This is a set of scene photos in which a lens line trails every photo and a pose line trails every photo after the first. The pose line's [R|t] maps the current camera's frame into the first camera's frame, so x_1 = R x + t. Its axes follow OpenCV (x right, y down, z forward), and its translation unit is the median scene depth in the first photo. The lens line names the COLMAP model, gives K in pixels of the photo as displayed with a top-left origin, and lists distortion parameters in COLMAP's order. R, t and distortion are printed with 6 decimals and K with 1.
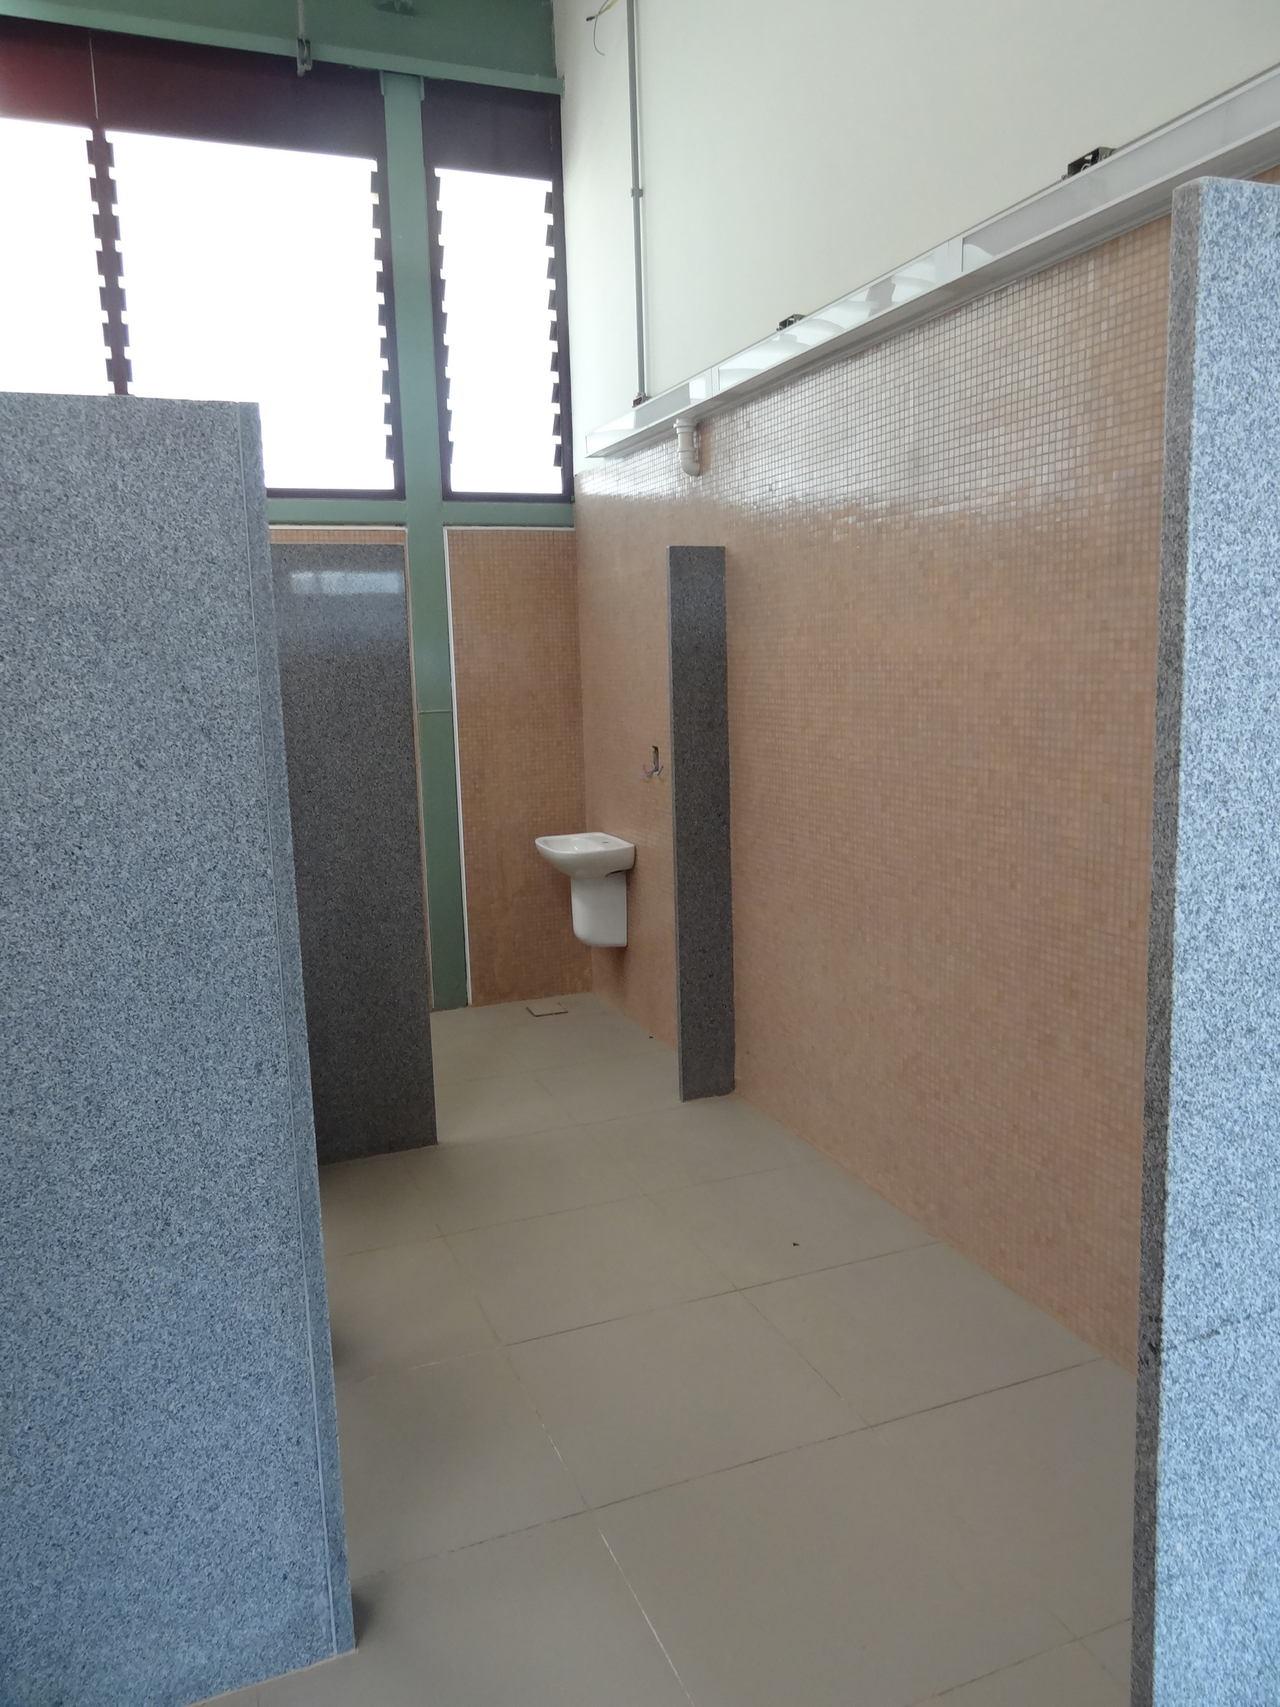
lens RADIAL K [[1243.4, 0, 640.1], [0, 1243.4, 850.4], [0, 0, 1]] dist [0.007524, 0.002255]
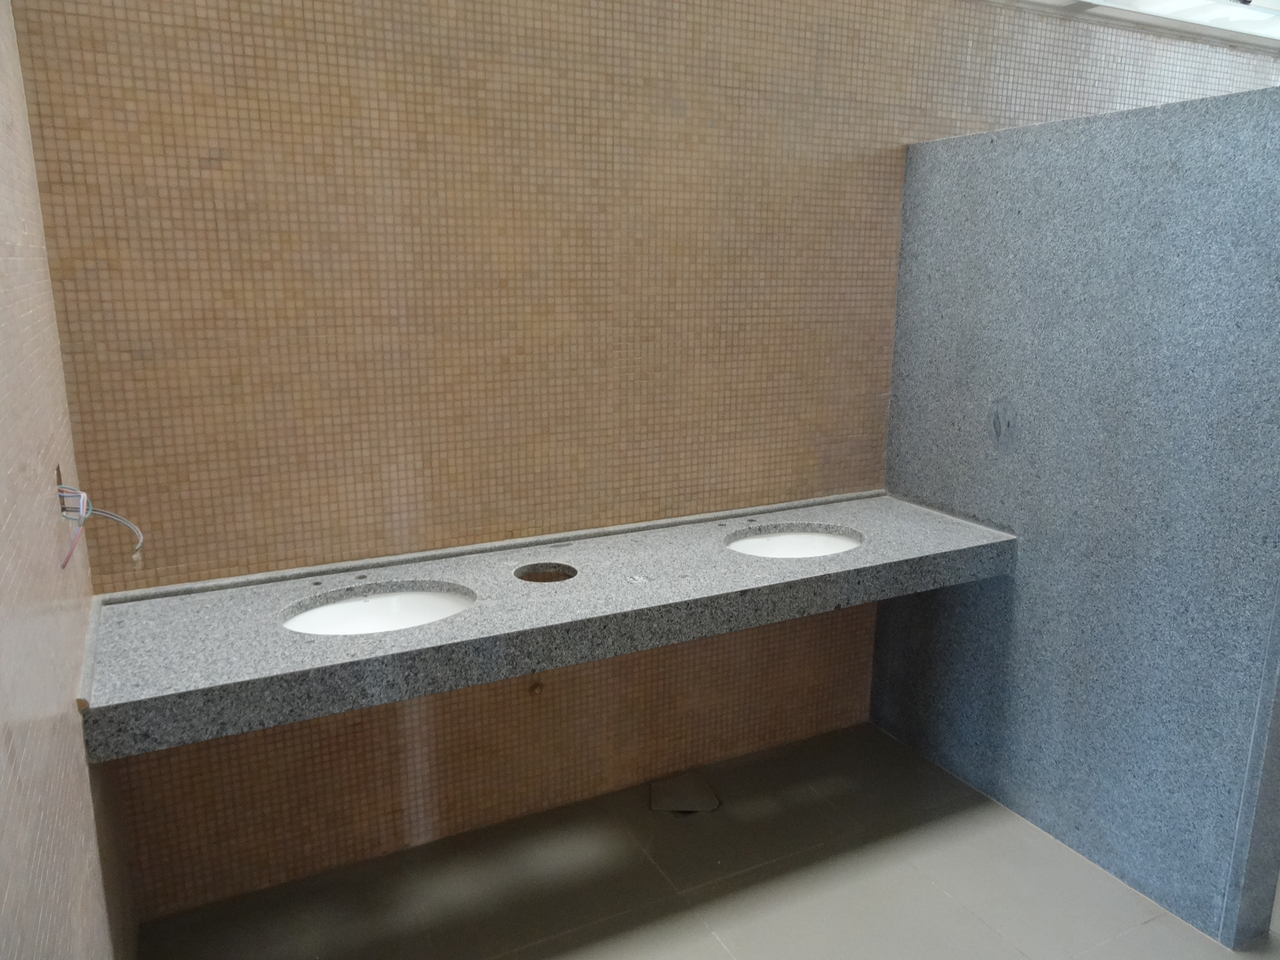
lens RADIAL K [[932.4, 0, 640.2], [0, 932.4, 480.1], [0, 0, 1]] dist [0.007524, 0.002255]
pose [[0.099002, 0.258617, -0.960893, 0.705348], [-0.162367, 0.956894, 0.240812, -0.043013], [0.981751, 0.132177, 0.136725, 0.112785]]
